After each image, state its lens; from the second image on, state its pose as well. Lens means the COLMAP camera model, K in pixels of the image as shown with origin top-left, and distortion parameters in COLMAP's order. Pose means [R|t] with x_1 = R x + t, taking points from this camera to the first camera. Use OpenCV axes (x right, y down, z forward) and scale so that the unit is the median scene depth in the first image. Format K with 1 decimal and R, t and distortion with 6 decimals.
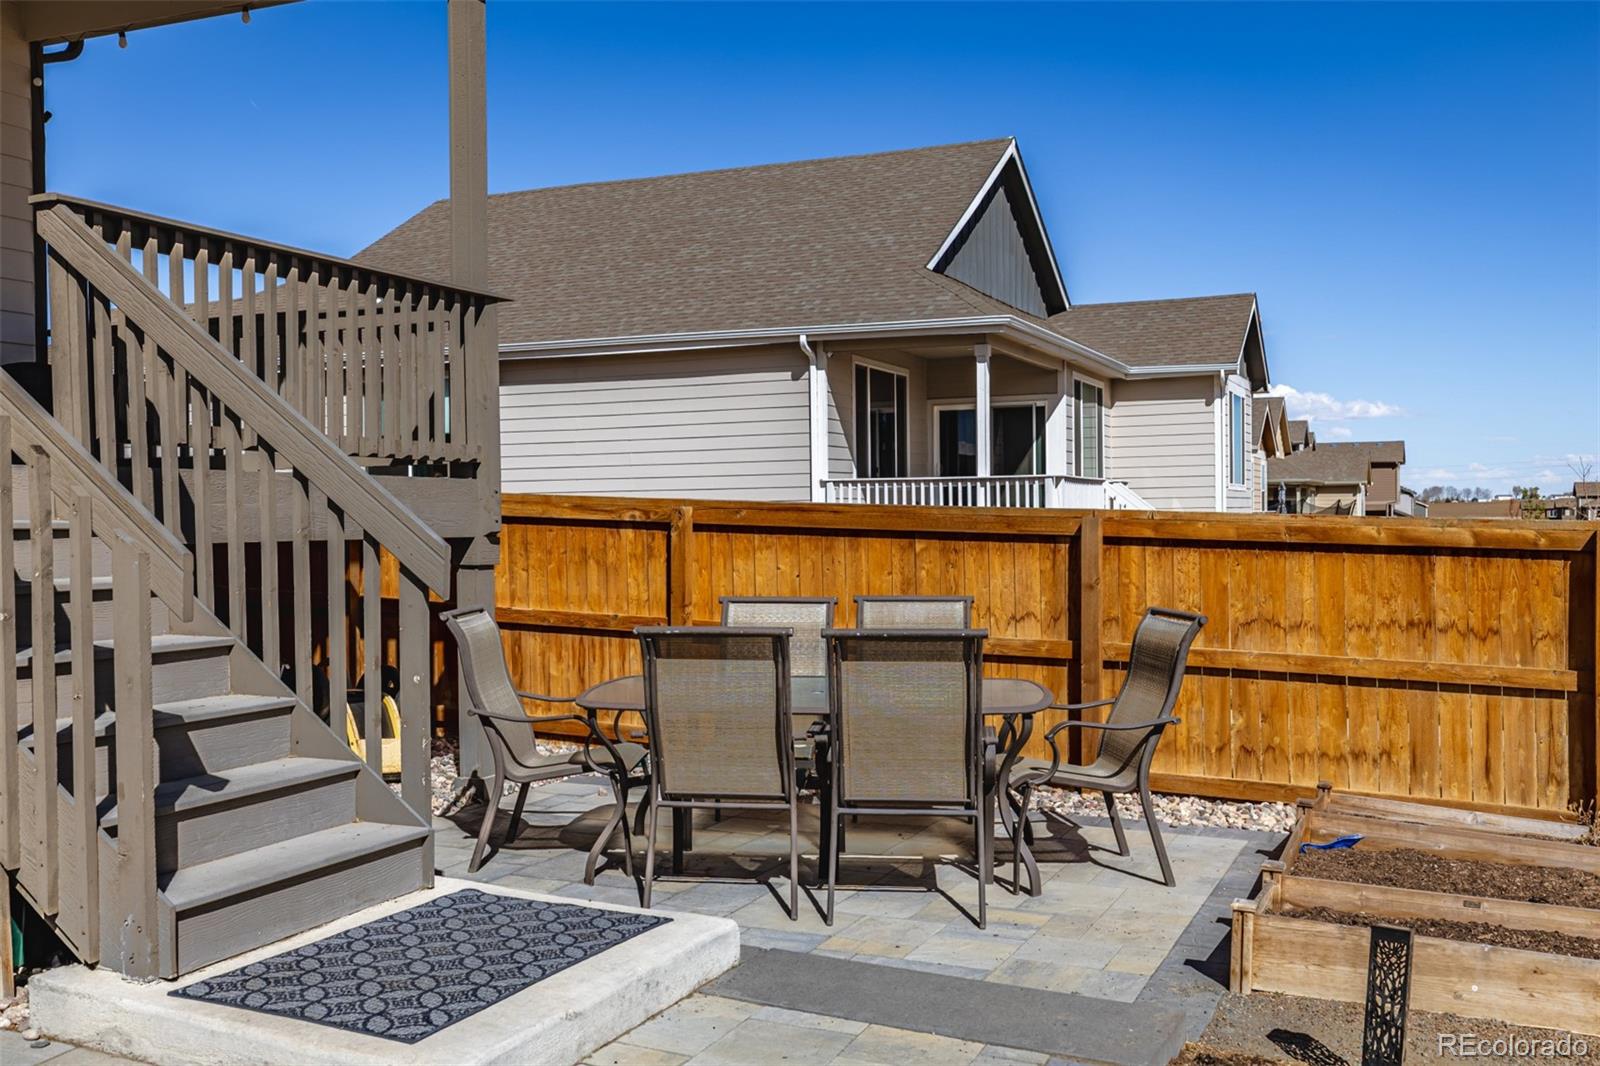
lens RADIAL K [[1539.3, 0, 800.0], [0, 1539.3, 533.0], [0, 0, 1]] dist [-0.001116, -0.000300]
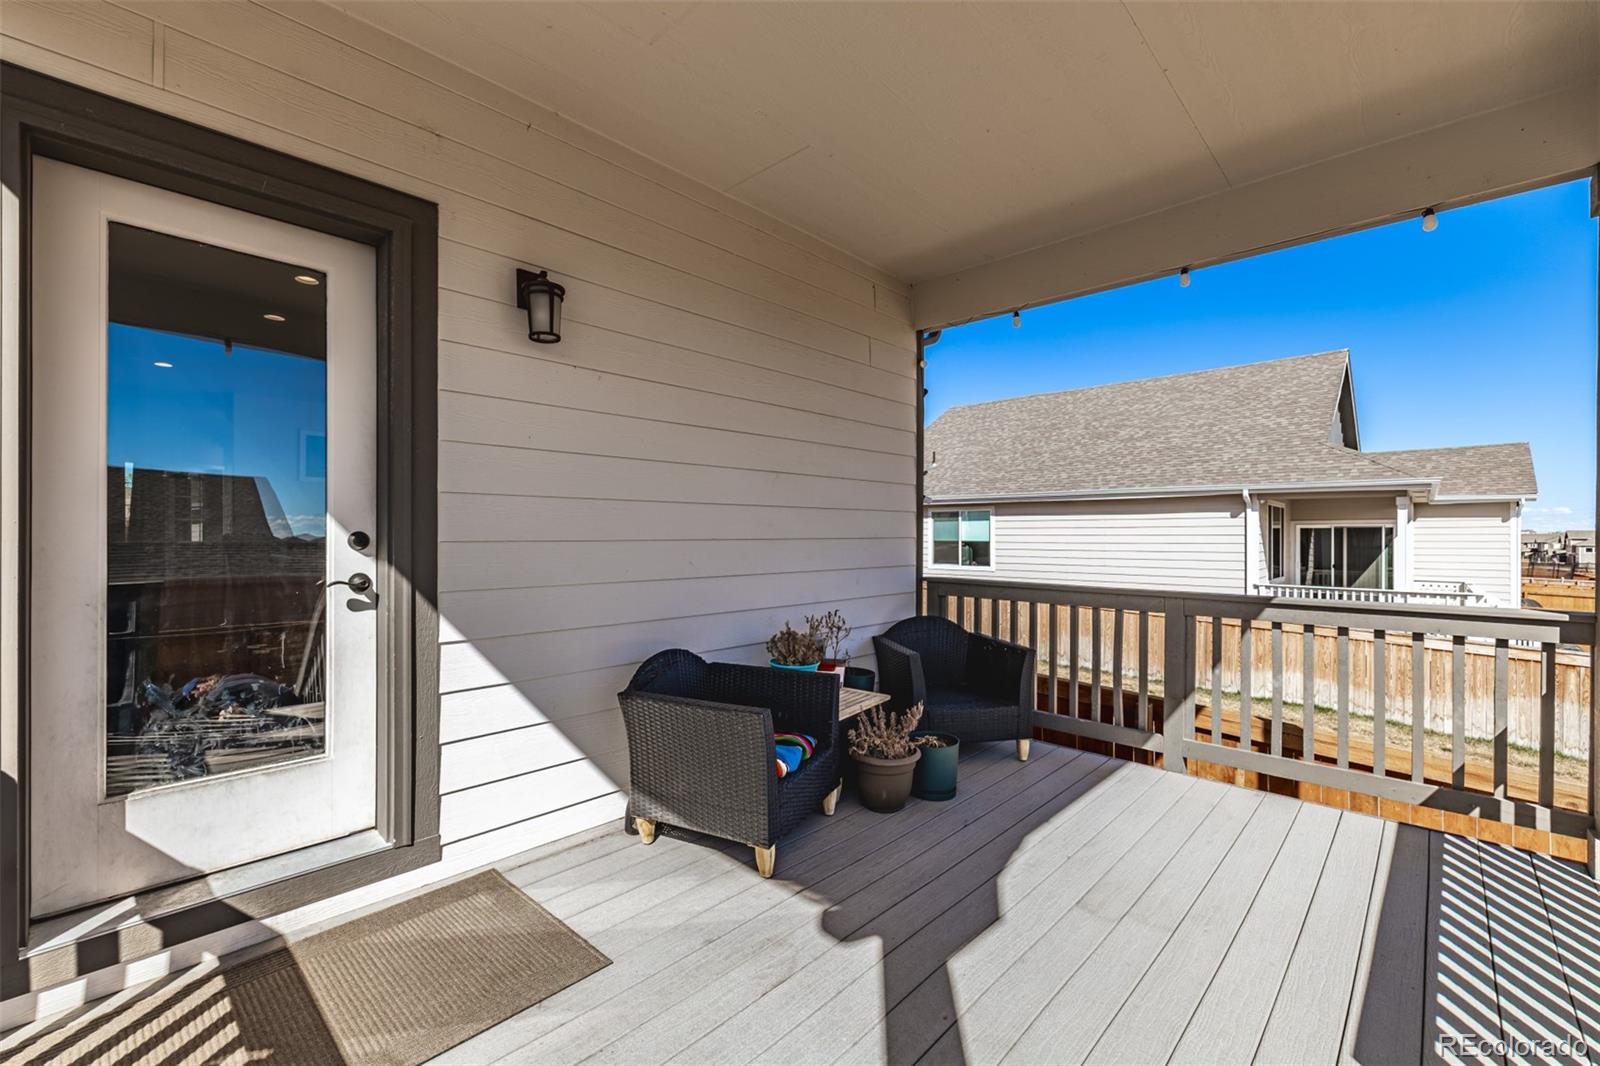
lens RADIAL K [[680.6, 0, 800.0], [0, 680.6, 533.0], [0, 0, 1]] dist [0.002197, -0.000038]
pose [[0.939167, 0.011673, -0.343262, -0.171371], [-0.016842, 0.999785, -0.012081, -0.066769], [0.343047, 0.017128, 0.939162, 0.207216]]
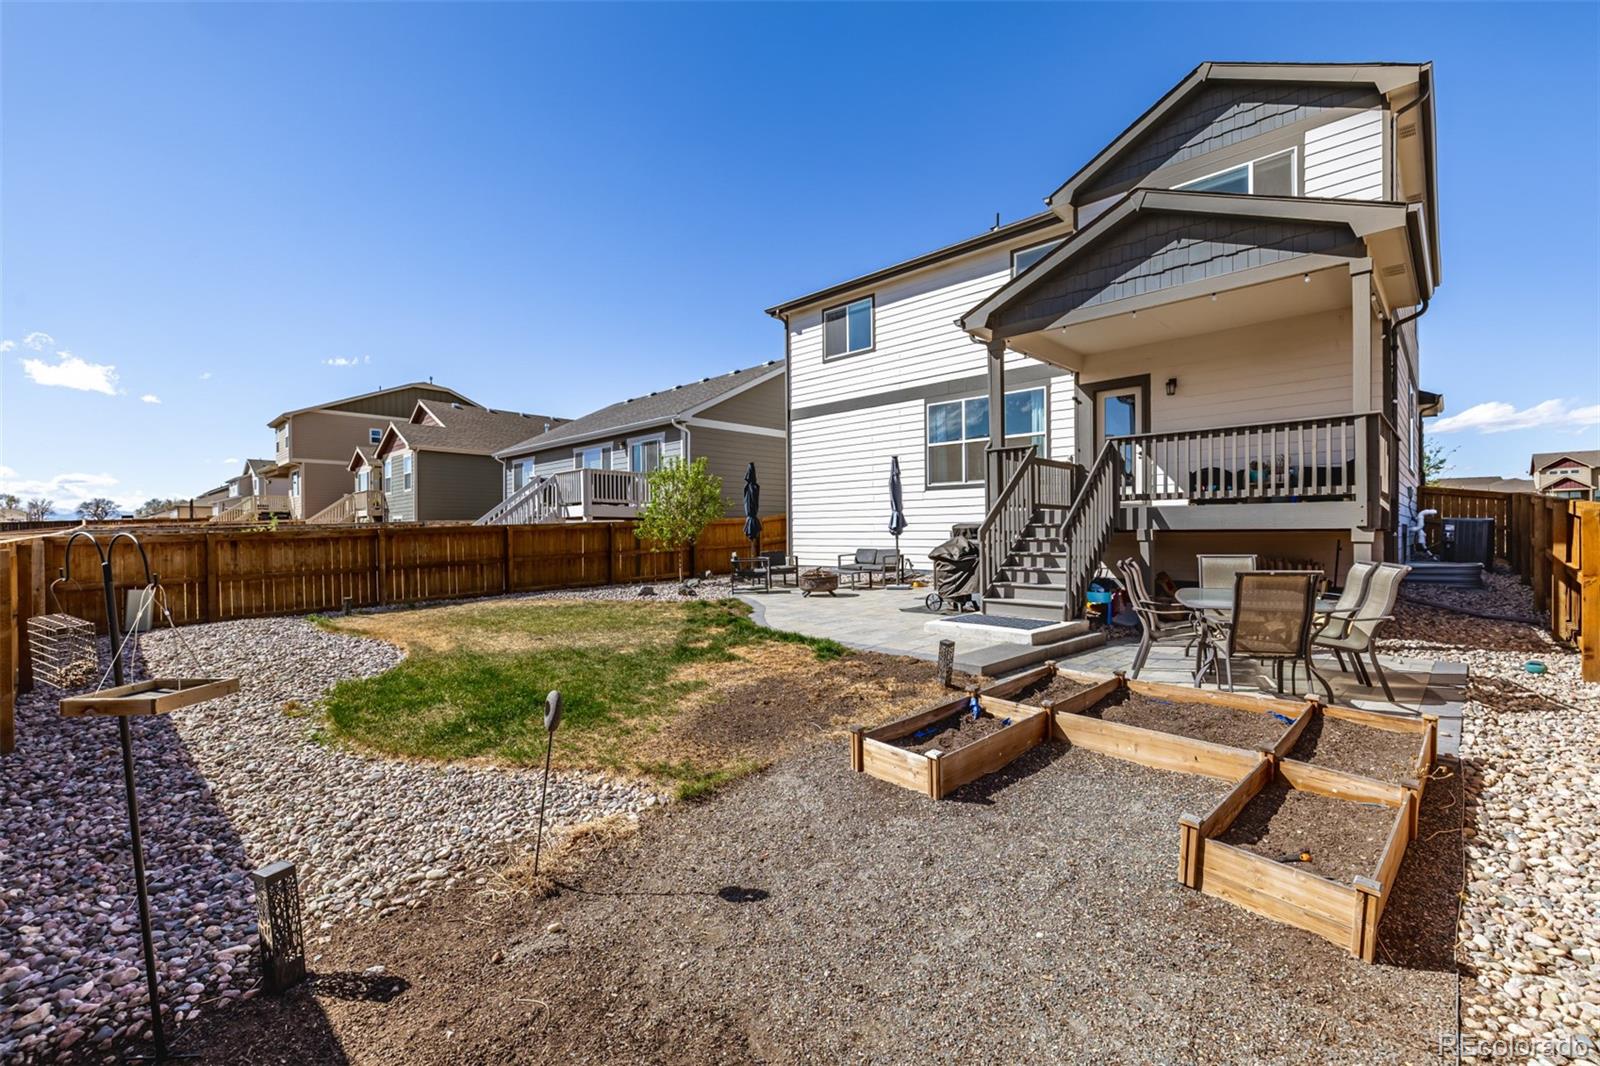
lens RADIAL K [[680.6, 0, 800.0], [0, 680.6, 533.0], [0, 0, 1]] dist [0.002197, -0.000038]
pose [[-0.355516, 0.013624, -0.934571, 0.340722], [0.001122, 0.999899, 0.014150, -0.002086], [0.934669, 0.003982, -0.355496, 0.222138]]
